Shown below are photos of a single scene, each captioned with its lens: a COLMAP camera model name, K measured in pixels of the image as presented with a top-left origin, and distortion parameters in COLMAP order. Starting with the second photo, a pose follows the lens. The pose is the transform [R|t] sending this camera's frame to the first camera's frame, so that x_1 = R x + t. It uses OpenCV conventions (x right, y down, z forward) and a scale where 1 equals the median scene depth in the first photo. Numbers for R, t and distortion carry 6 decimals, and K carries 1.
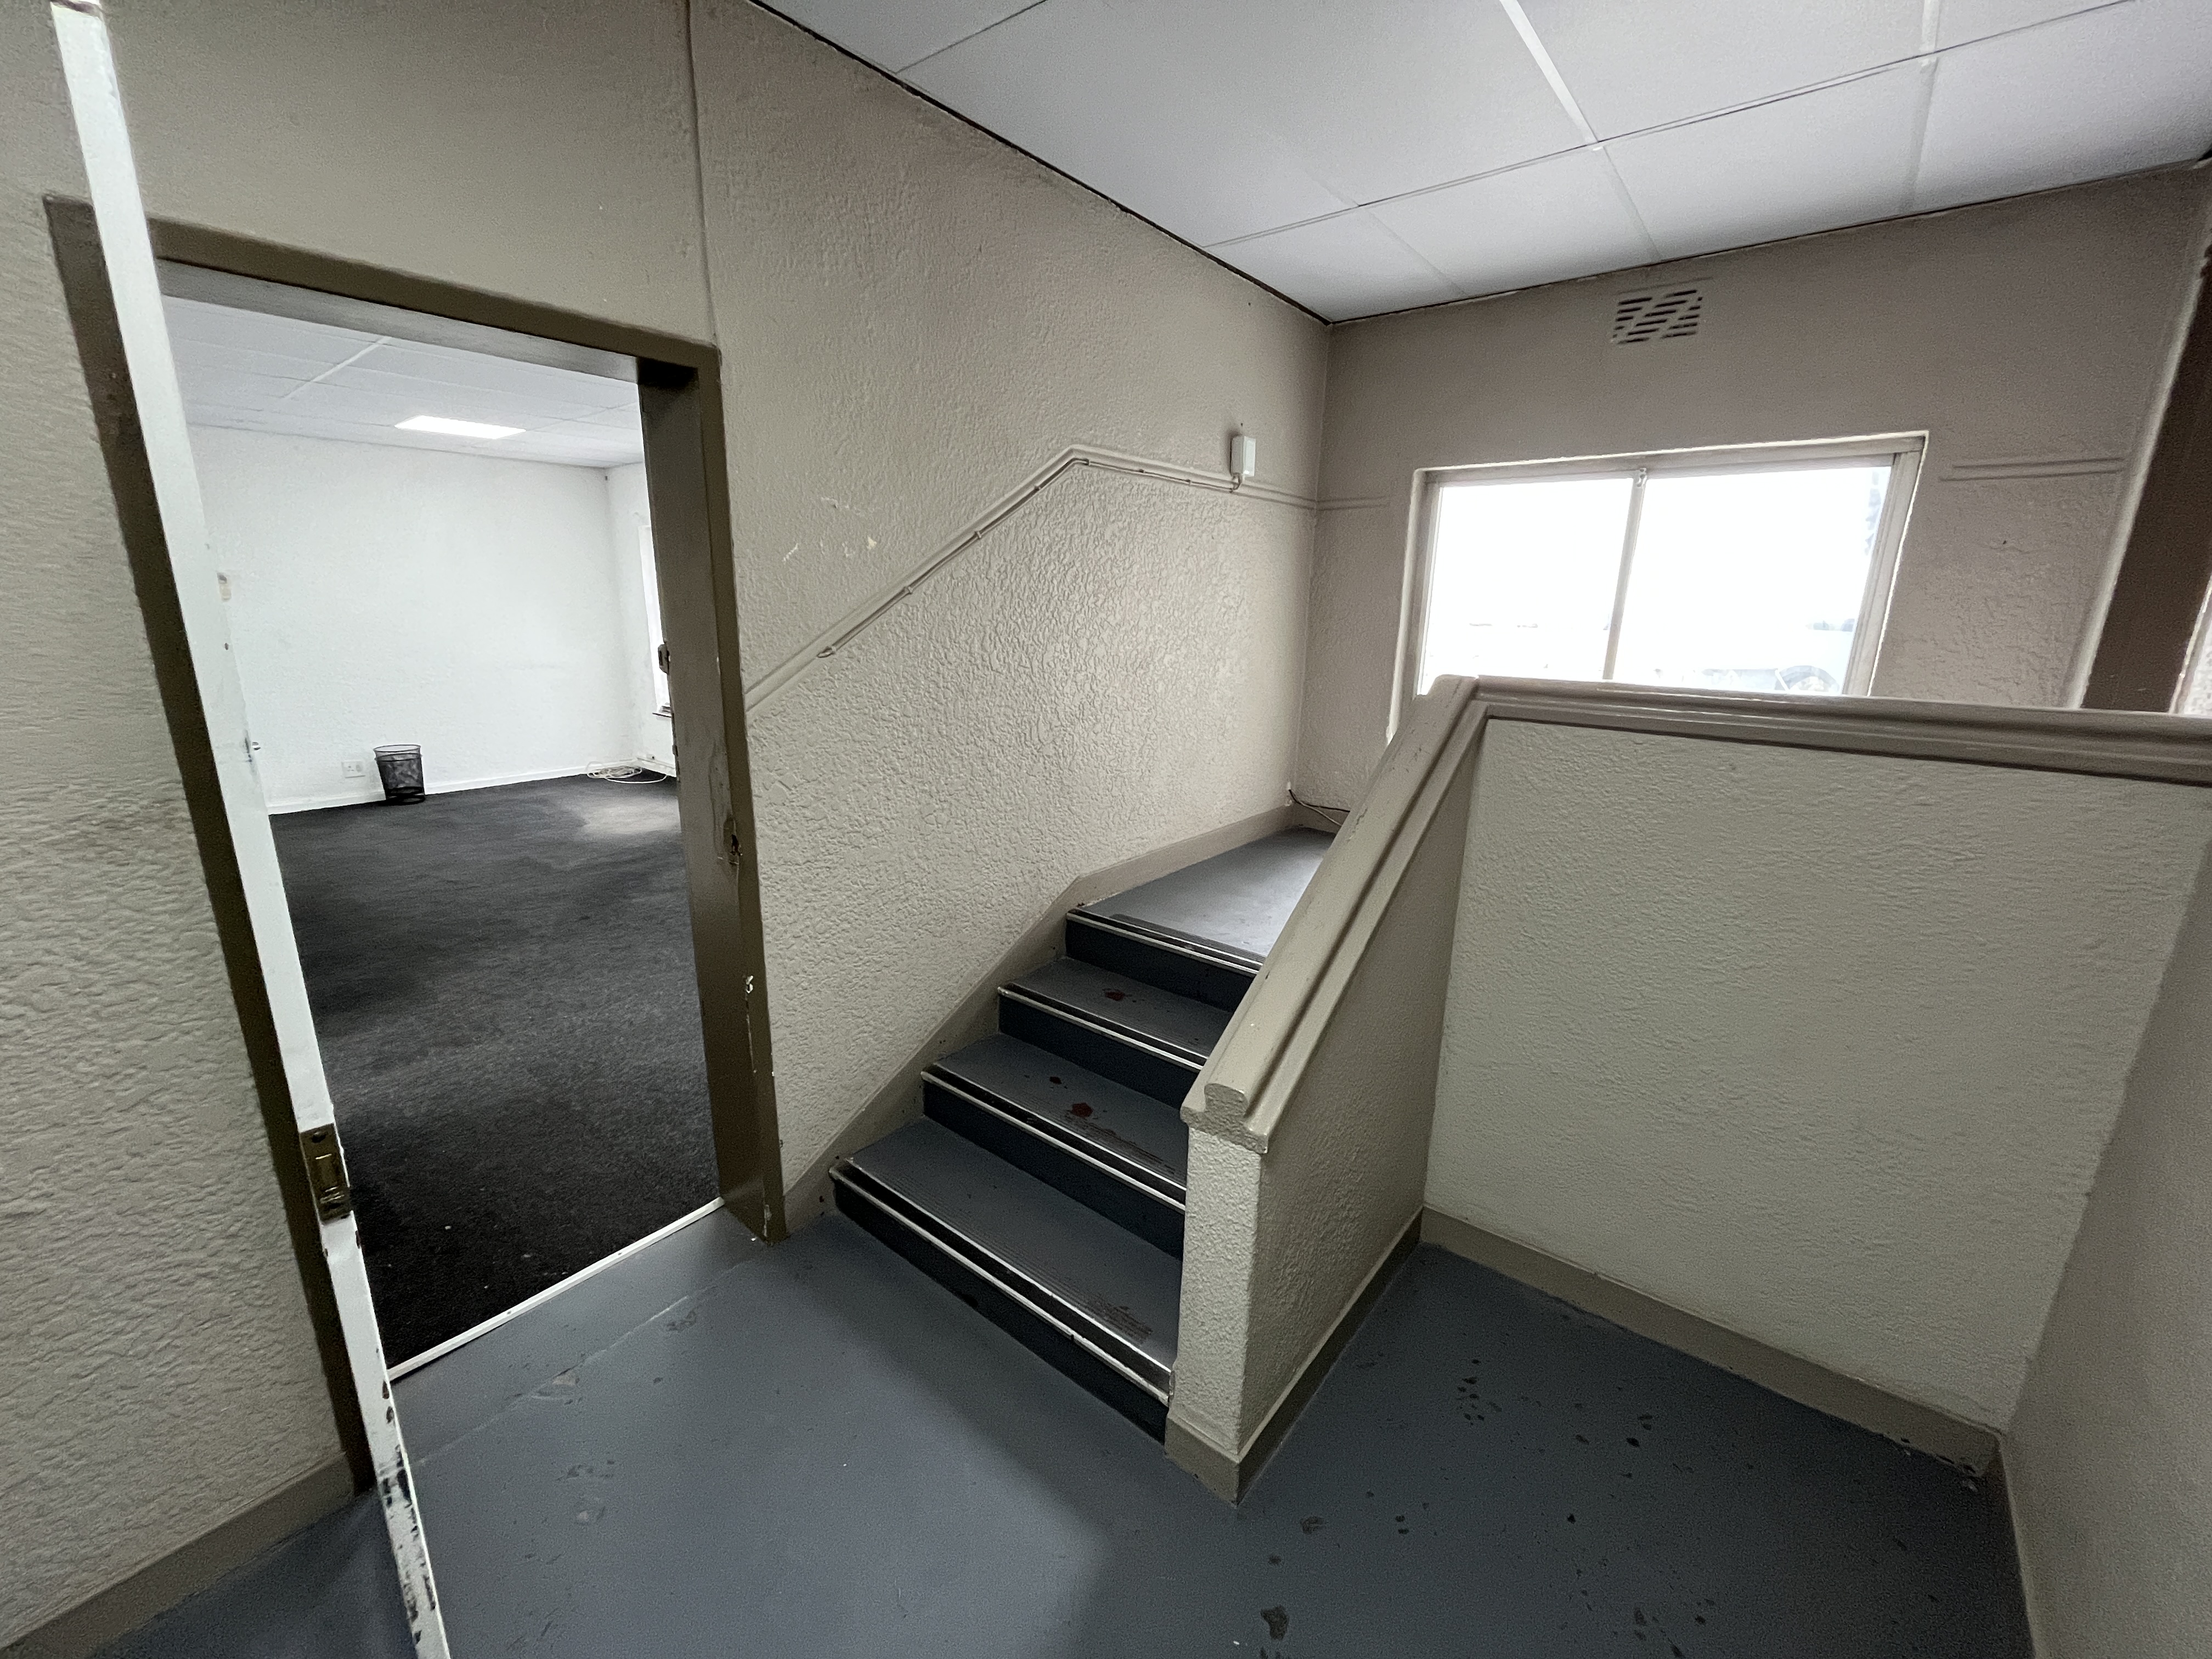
lens RADIAL K [[894.5, 0, 1095.6], [0, 894.5, 827.6], [0, 0, 1]] dist [-0.003081, -0.000466]
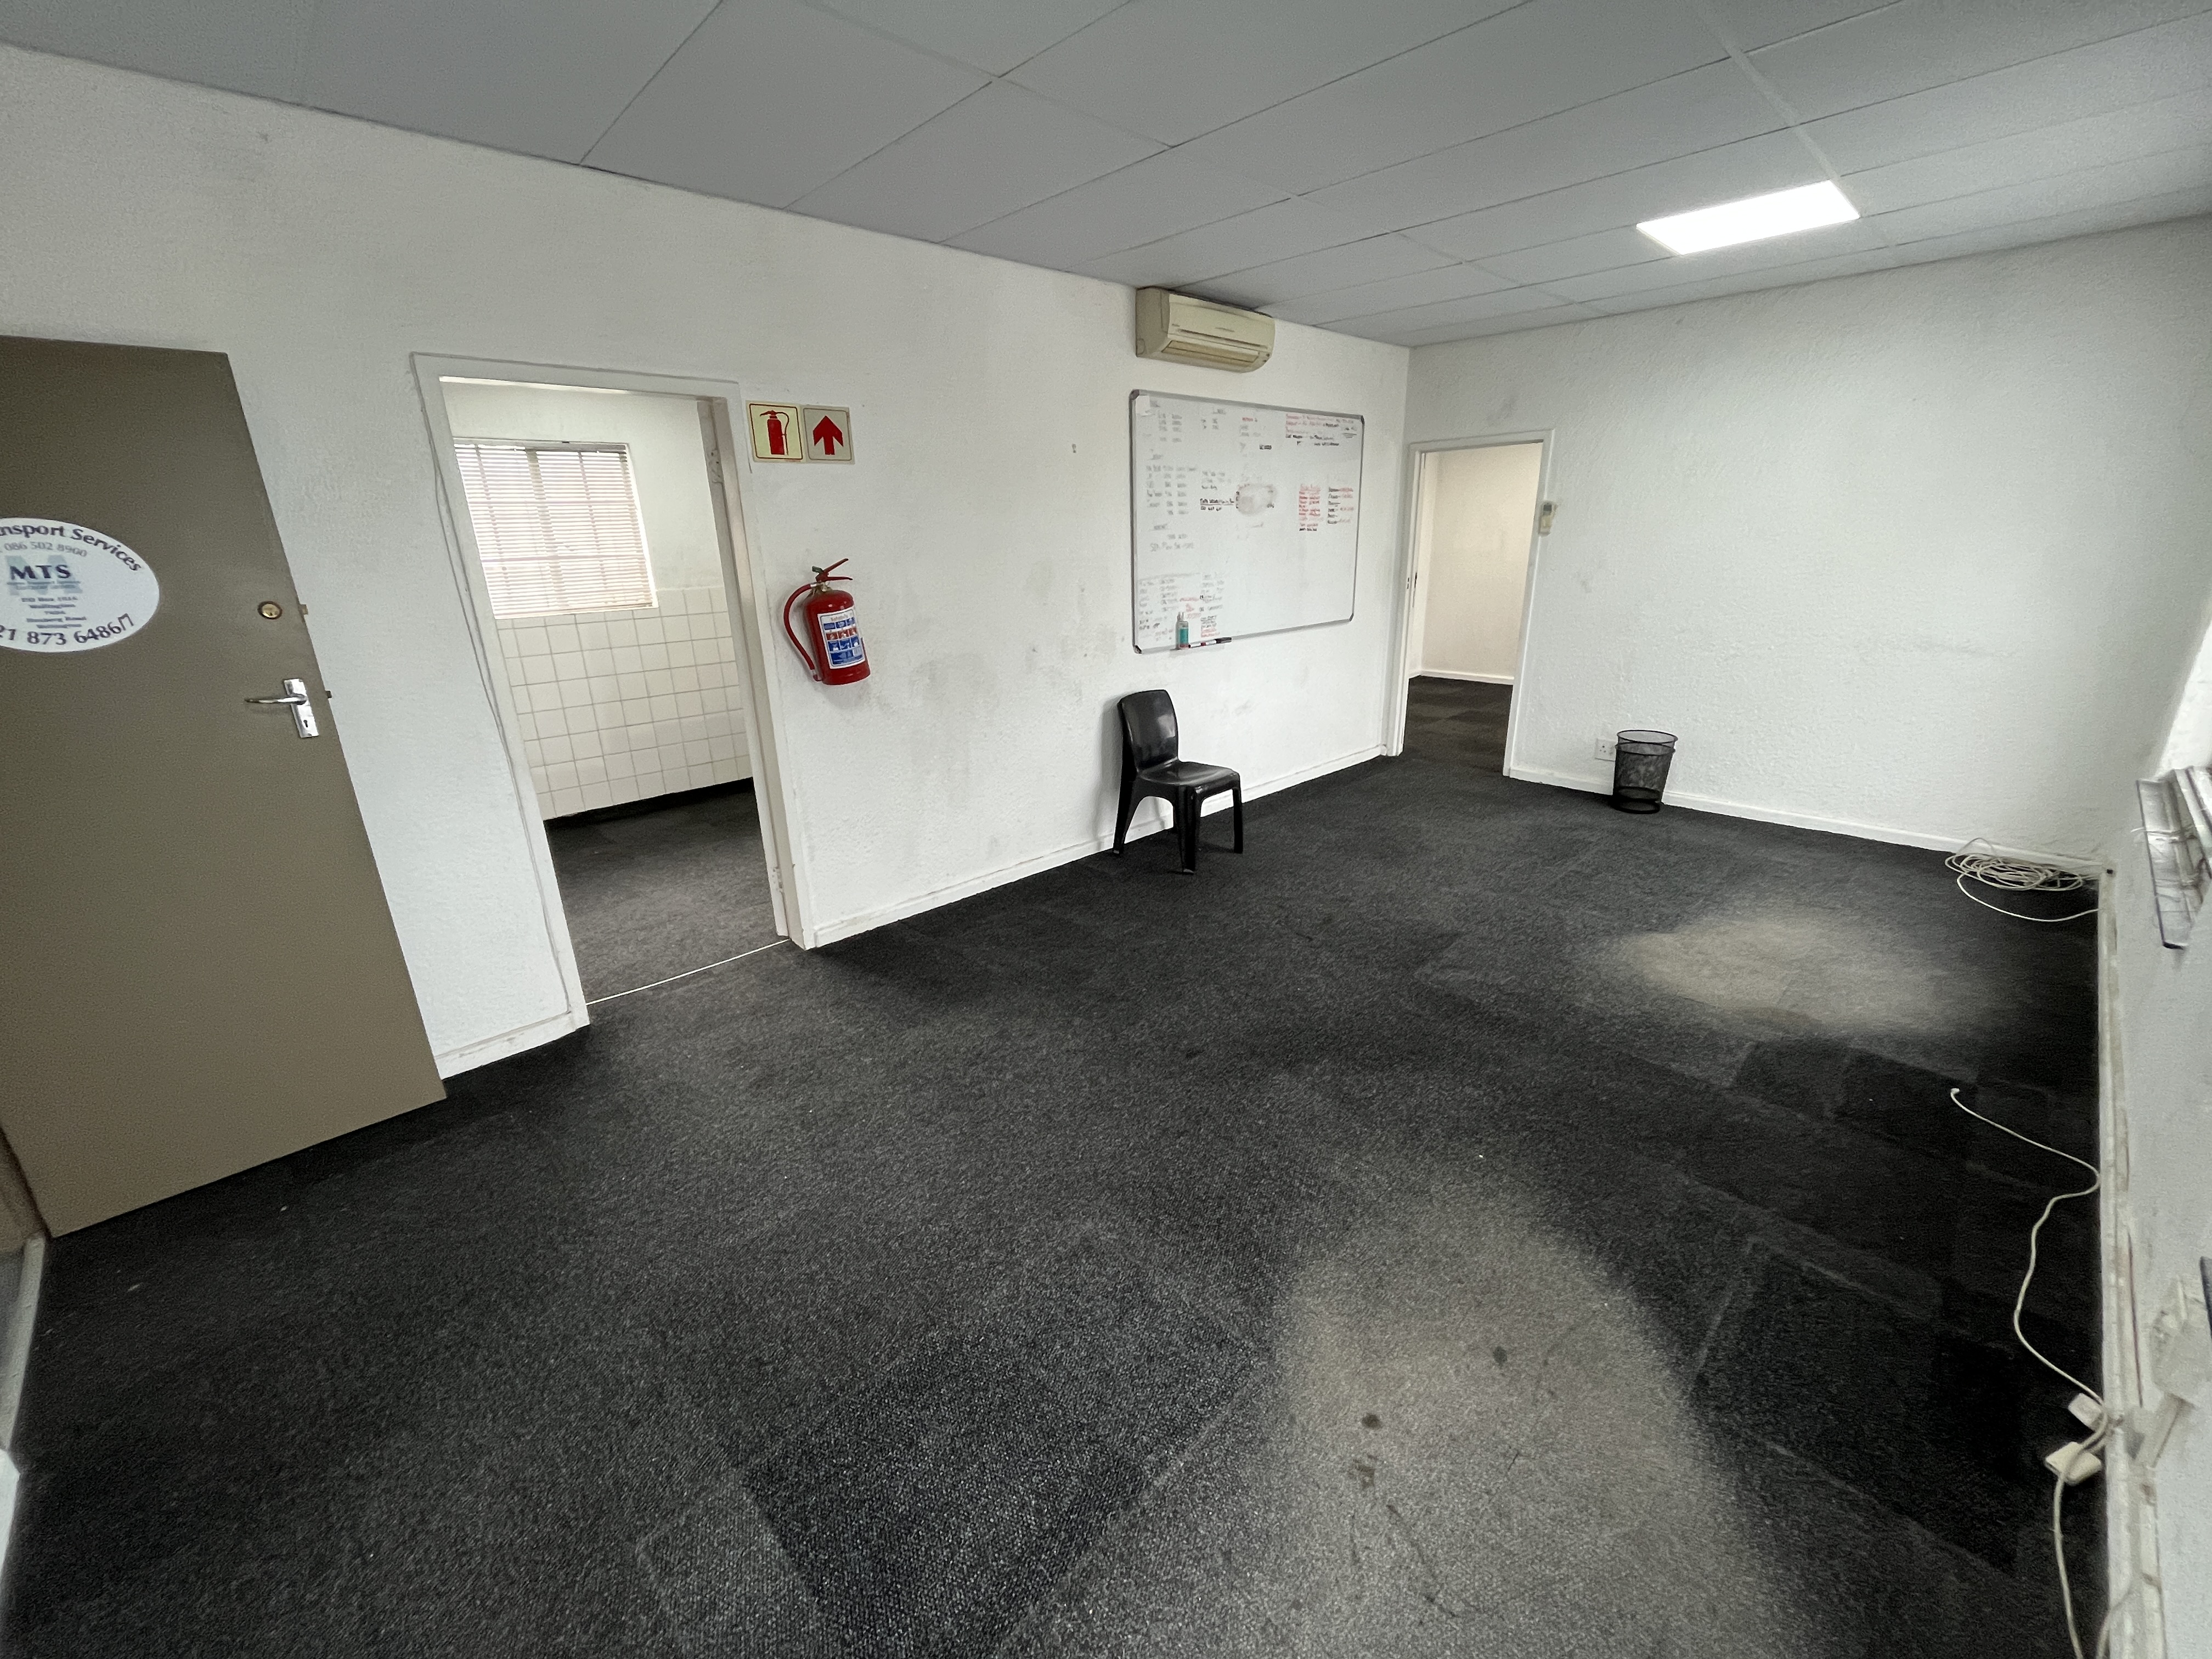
lens RADIAL K [[894.5, 0, 1095.6], [0, 894.5, 827.6], [0, 0, 1]] dist [-0.003081, -0.000466]
pose [[-0.118418, 0.305757, -0.944717, -0.010024], [-0.222860, 0.918955, 0.325354, -0.159883], [0.967631, 0.249068, -0.040679, 0.621160]]
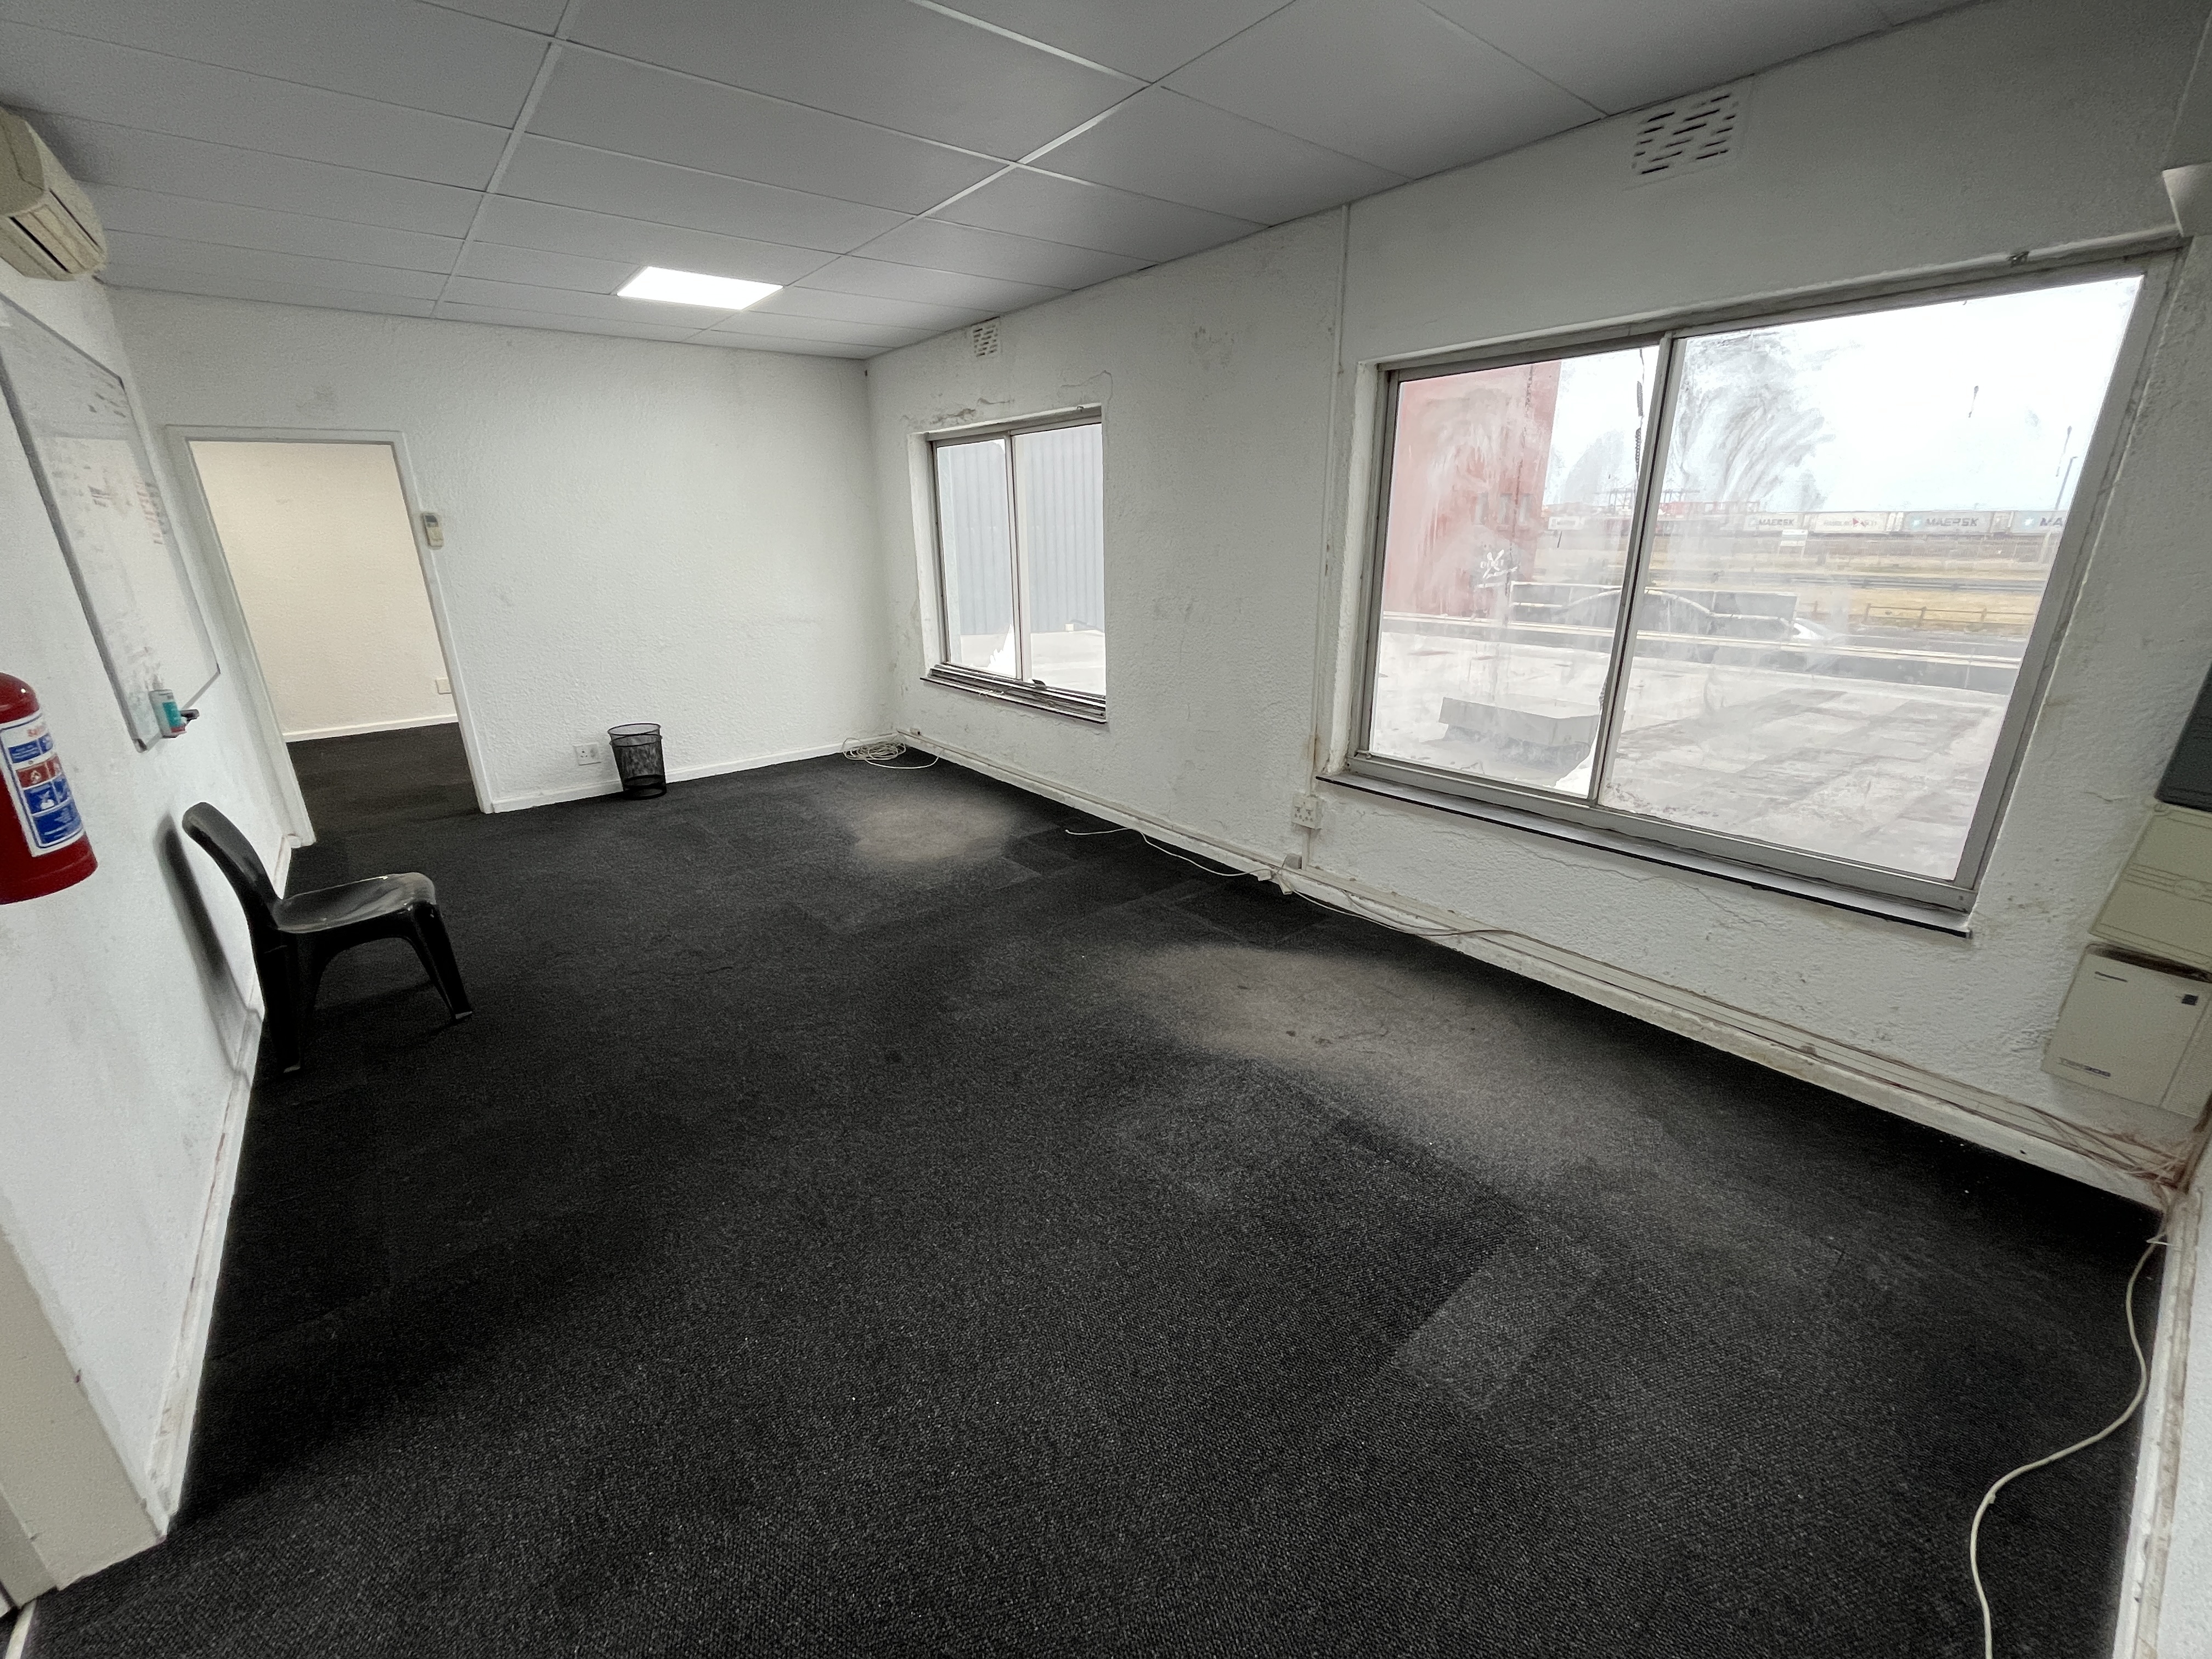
lens RADIAL K [[894.5, 0, 1095.6], [0, 894.5, 827.6], [0, 0, 1]] dist [-0.003081, -0.000466]
pose [[0.979521, 0.039564, -0.197417, -0.214805], [-0.023981, 0.996449, 0.080707, -0.075818], [0.199909, -0.074320, 0.976992, 0.293013]]
